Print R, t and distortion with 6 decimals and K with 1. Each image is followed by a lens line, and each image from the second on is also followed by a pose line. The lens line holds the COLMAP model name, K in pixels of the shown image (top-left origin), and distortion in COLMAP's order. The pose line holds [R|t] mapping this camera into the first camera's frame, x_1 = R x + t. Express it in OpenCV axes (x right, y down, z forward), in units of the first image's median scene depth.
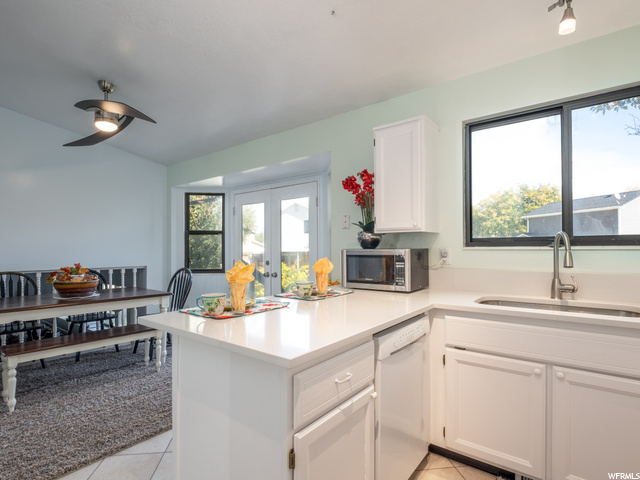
lens RADIAL K [[344.6, 0, 319.5], [0, 344.6, 249.6], [0, 0, 1]] dist [-0.001450, -0.000364]
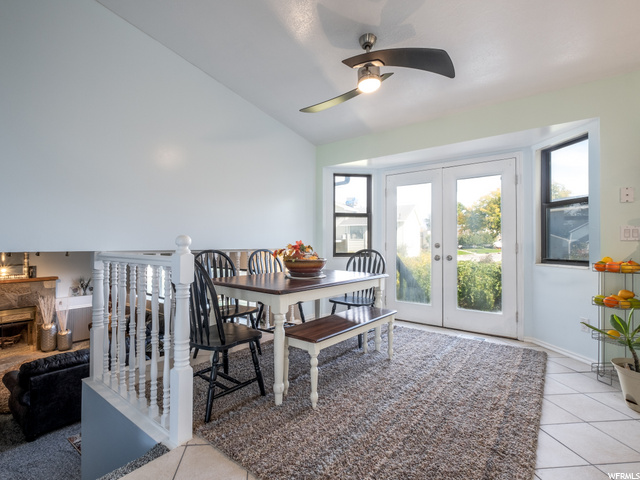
lens RADIAL K [[322.2, 0, 320.0], [0, 322.2, 240.0], [0, 0, 1]] dist [-0.000481, -0.000129]
pose [[0.999954, 0.009009, -0.003144, -0.466823], [-0.009028, 0.999940, -0.006242, 0.031759], [0.003088, 0.006270, 0.999976, 0.104152]]
